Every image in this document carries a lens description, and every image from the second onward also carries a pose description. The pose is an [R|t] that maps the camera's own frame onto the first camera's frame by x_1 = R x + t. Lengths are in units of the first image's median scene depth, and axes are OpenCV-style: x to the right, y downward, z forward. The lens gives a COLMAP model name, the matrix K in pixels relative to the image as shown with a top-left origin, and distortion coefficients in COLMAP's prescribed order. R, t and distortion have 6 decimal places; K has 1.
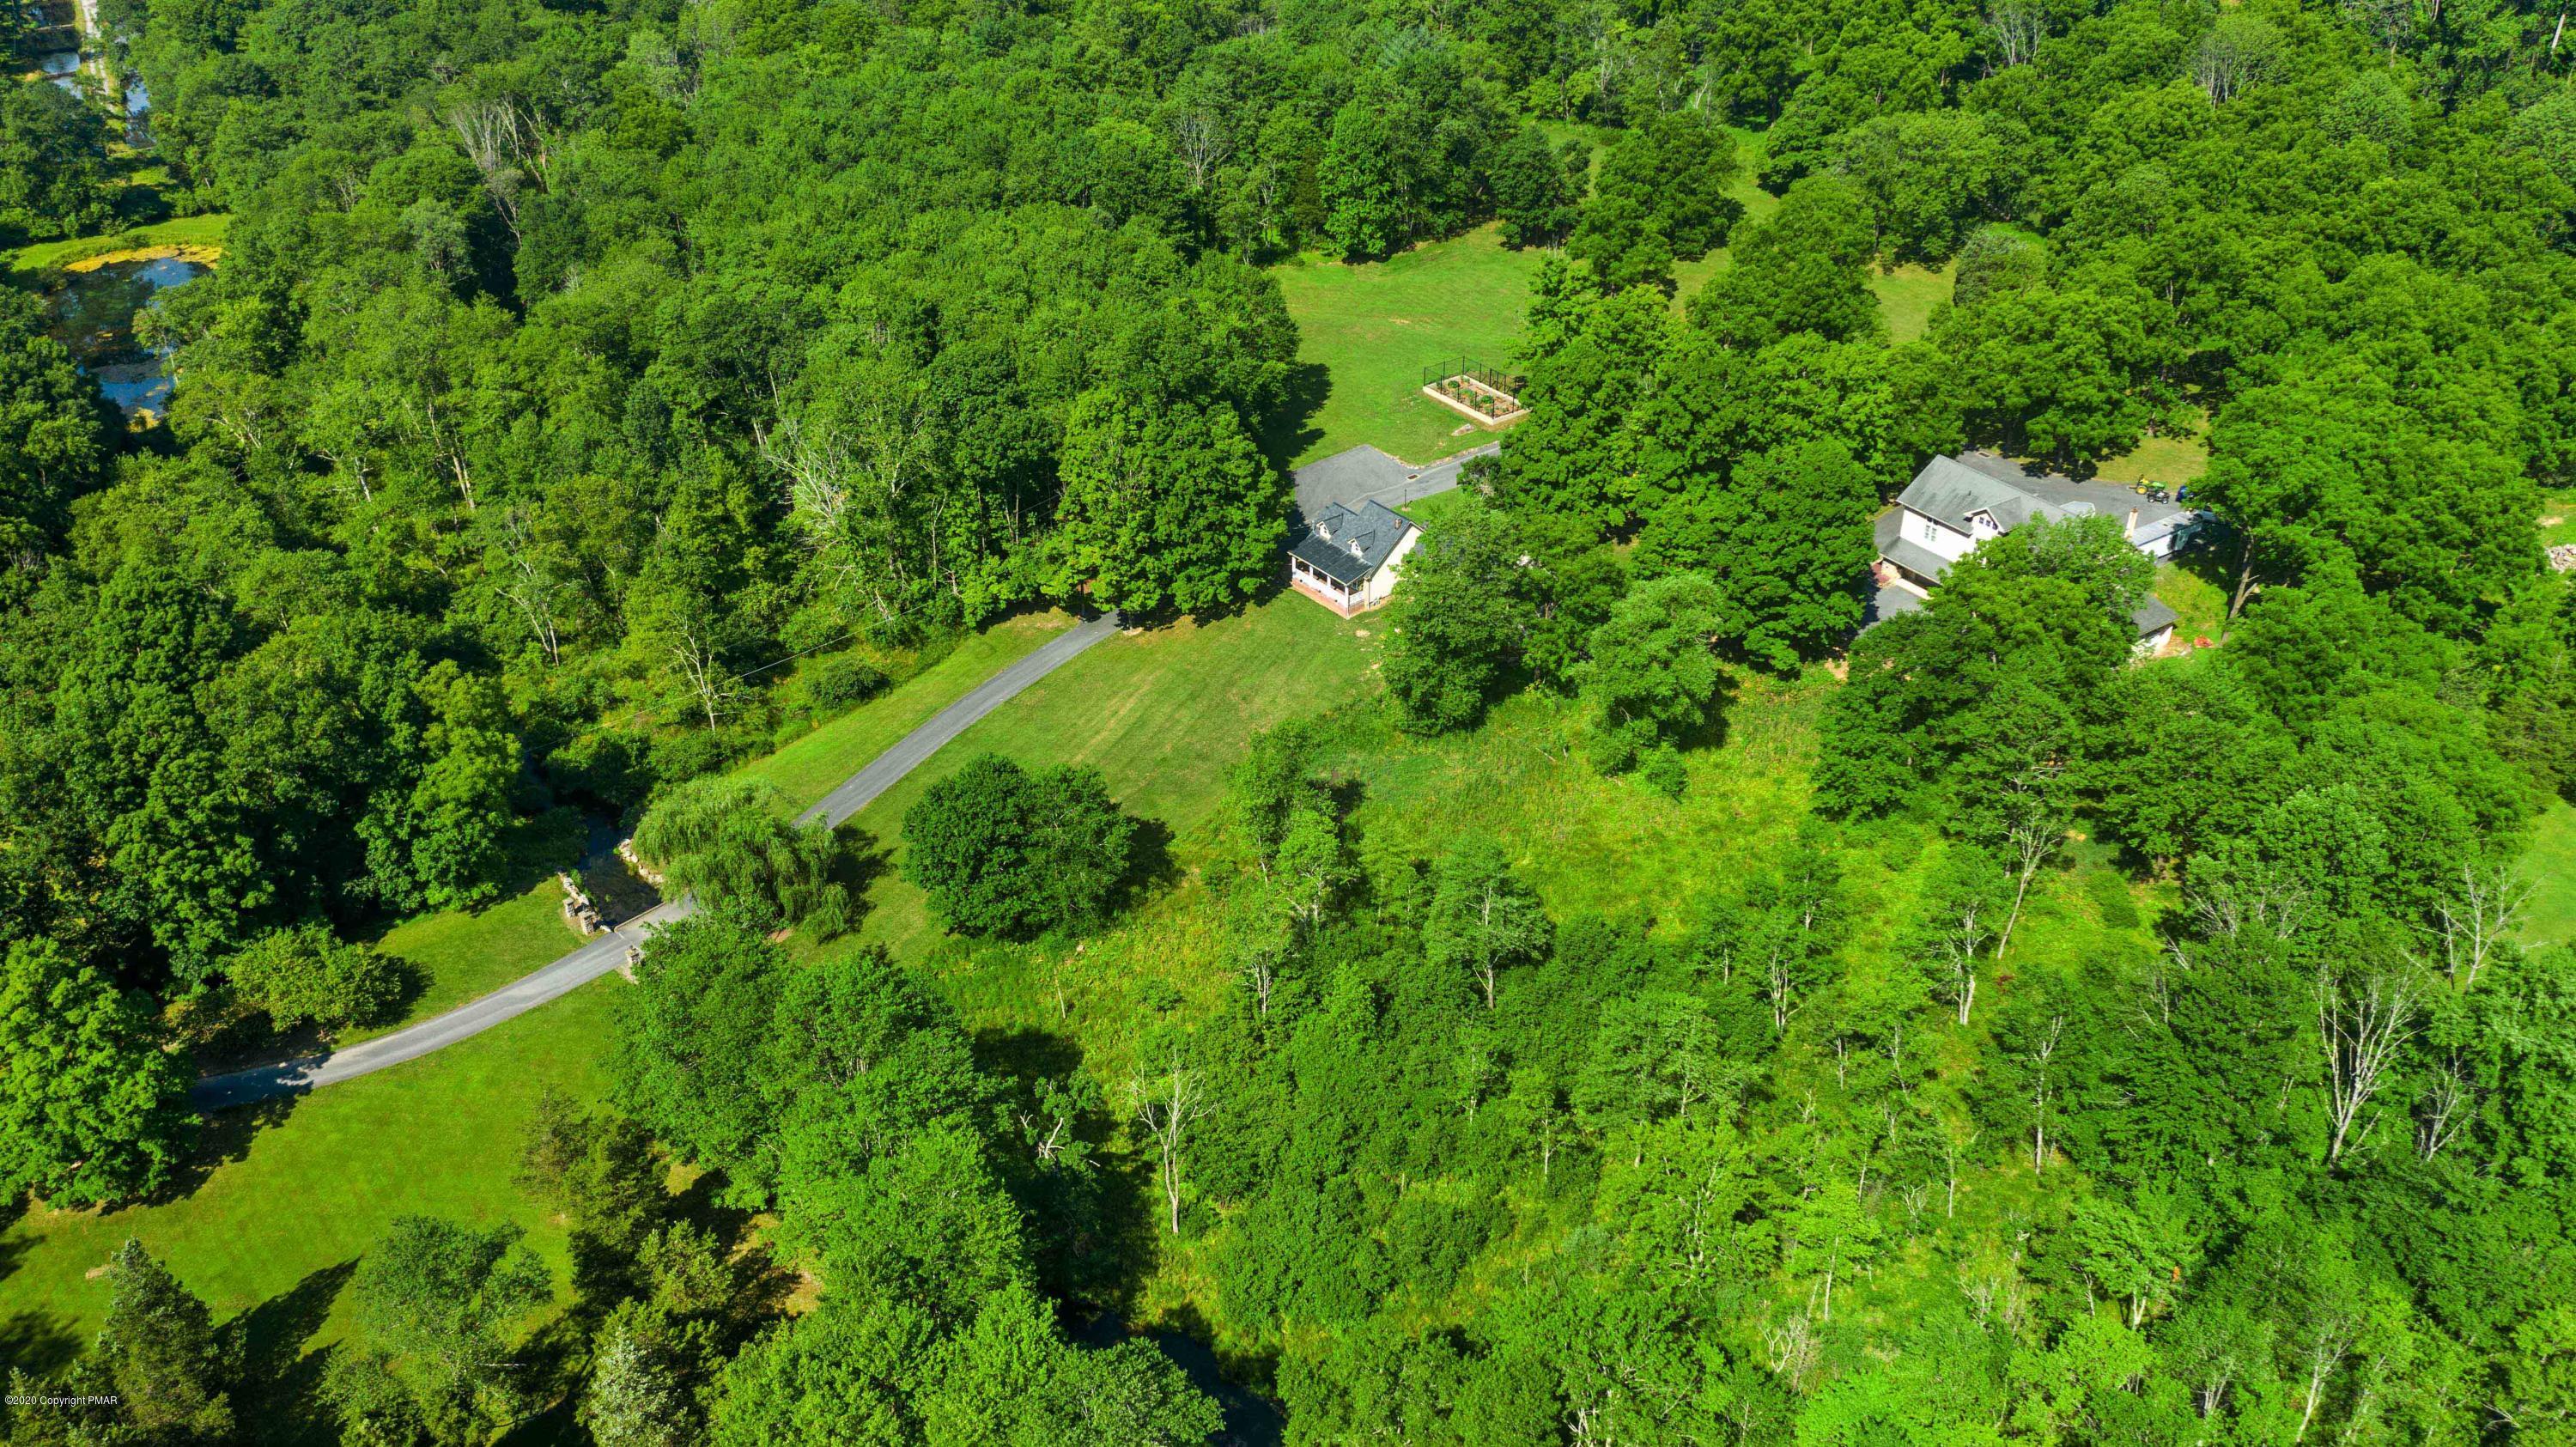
lens RADIAL K [[2027.5, 0, 1285.8], [0, 2027.5, 720.5], [0, 0, 1]] dist [-0.025198, 0.006011]
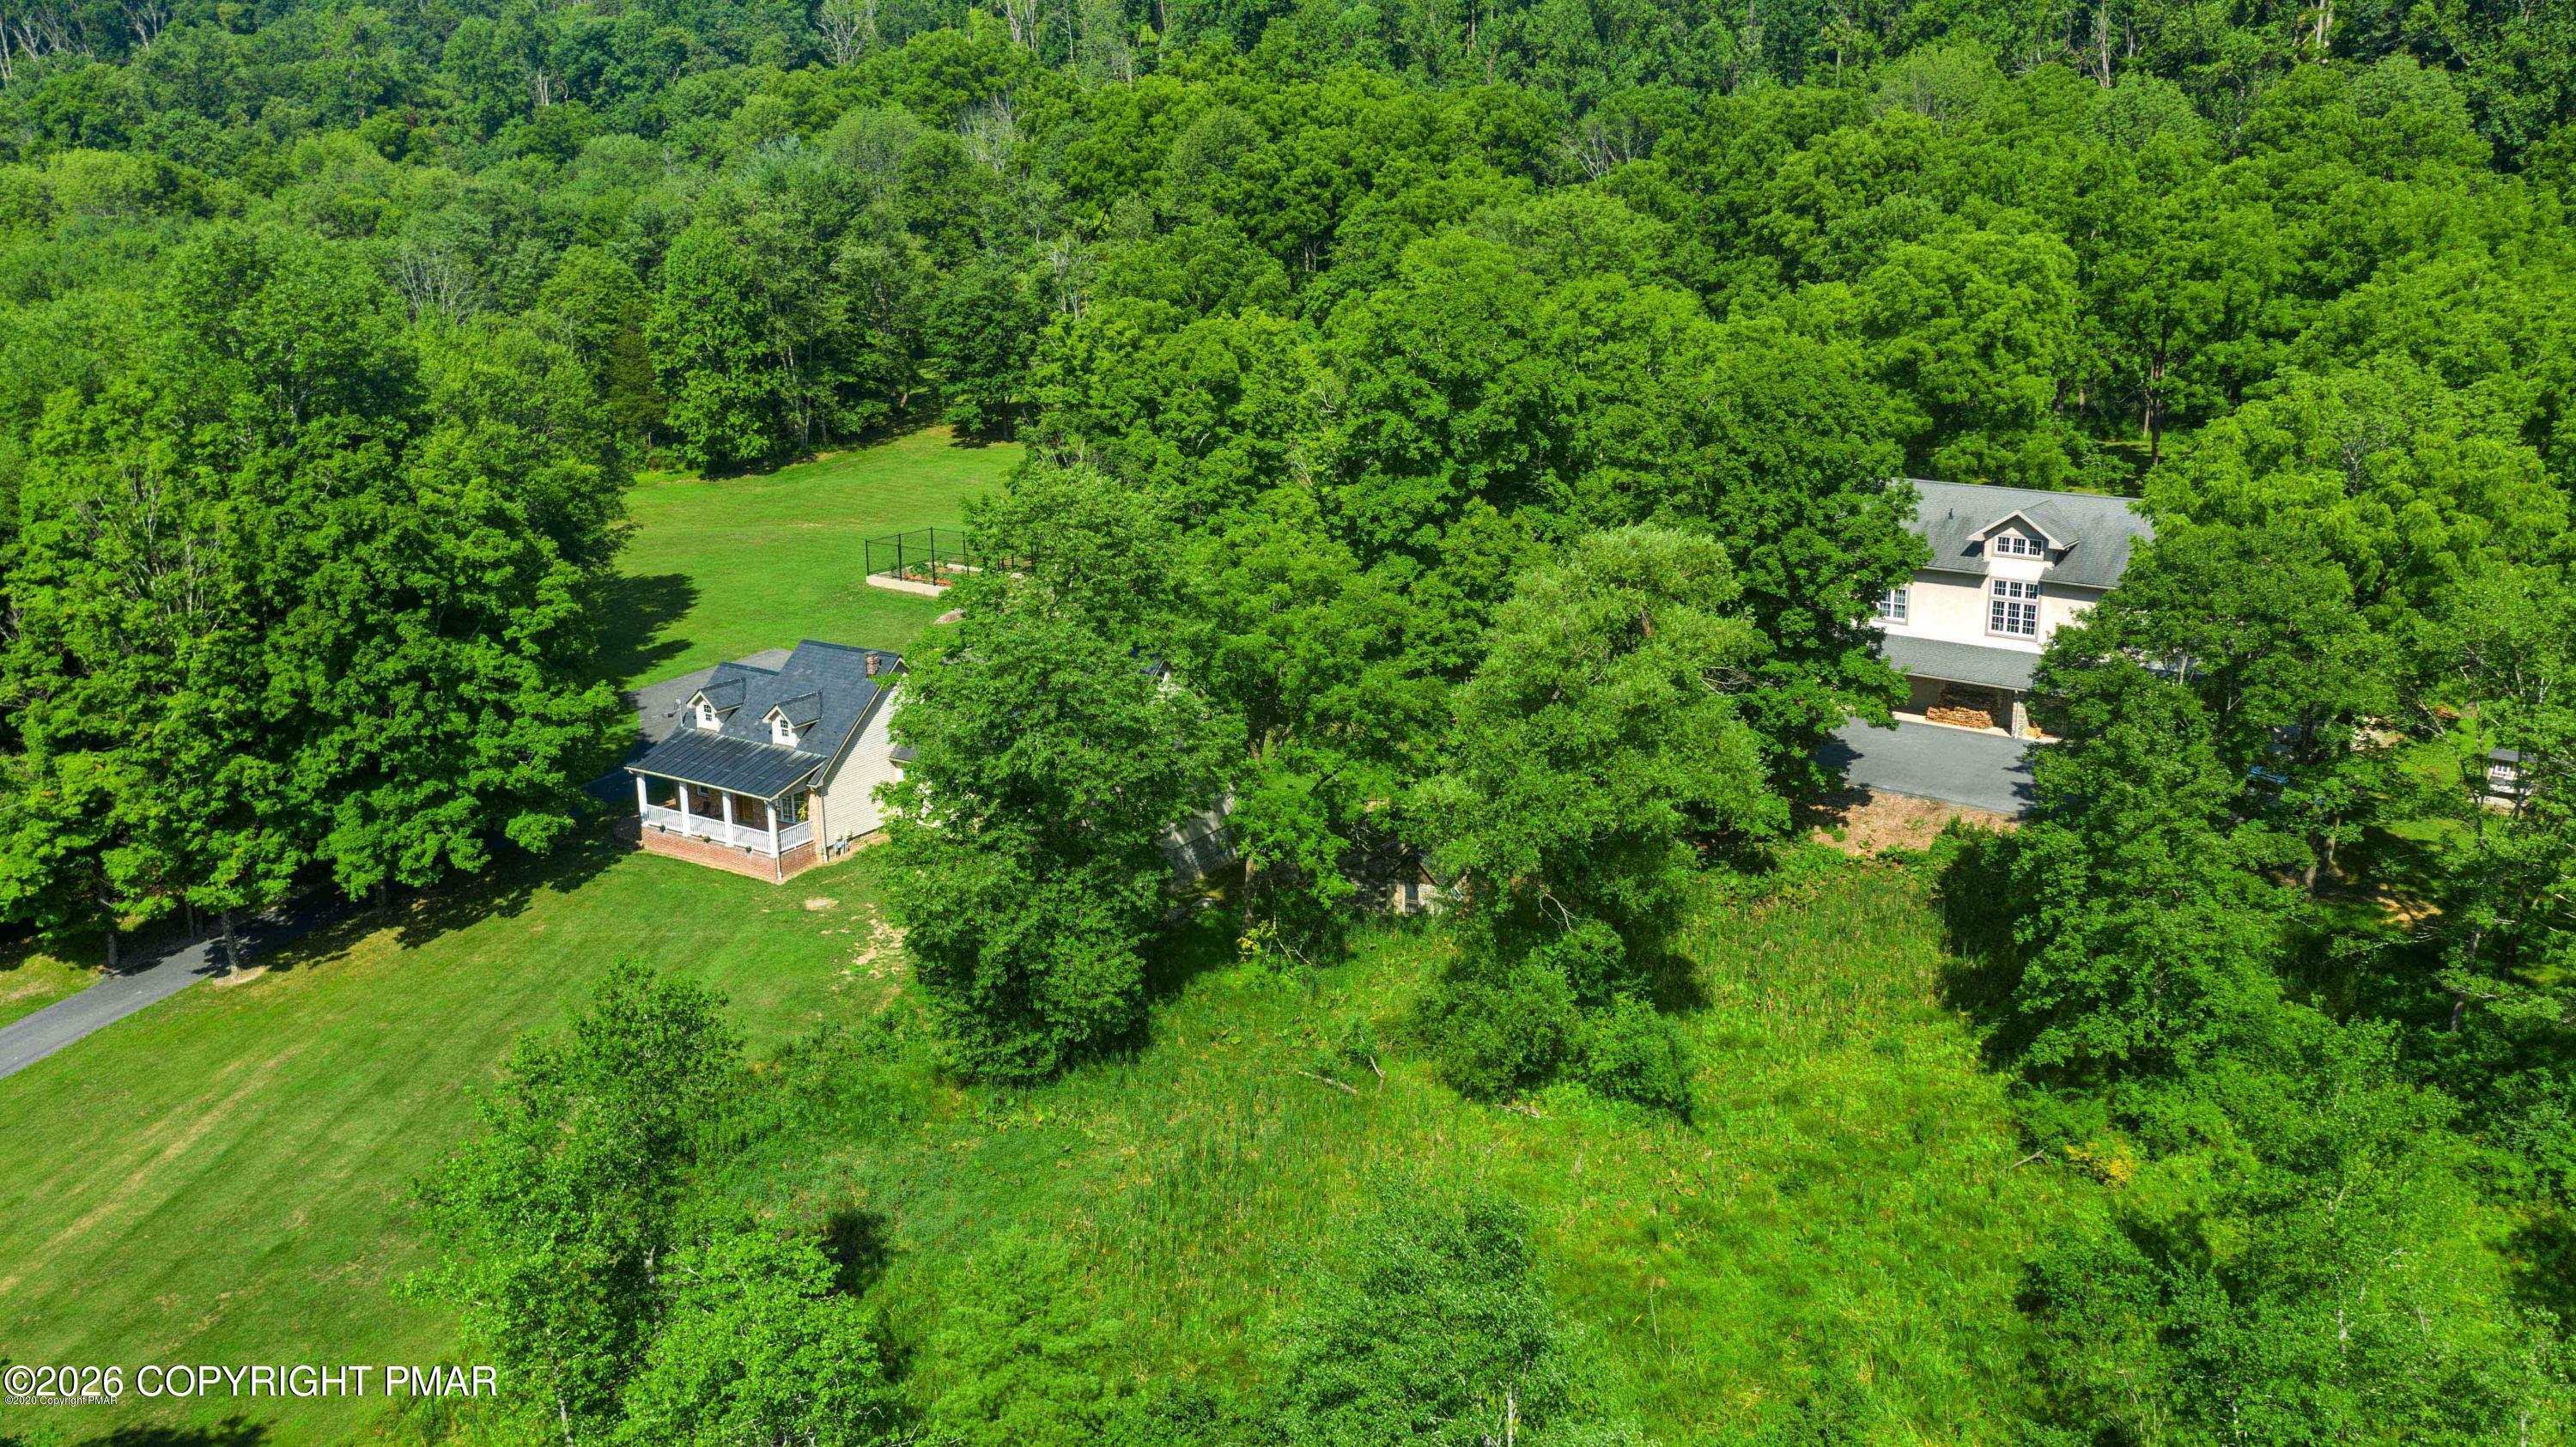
lens RADIAL K [[2027.5, 0, 1302.7], [0, 2027.5, 726.8], [0, 0, 1]] dist [-0.025198, 0.006011]
pose [[0.946206, -0.087291, 0.311566, 0.004452], [0.172595, 0.950654, -0.257815, 0.048846], [-0.273687, 0.297721, 0.914581, 0.567551]]
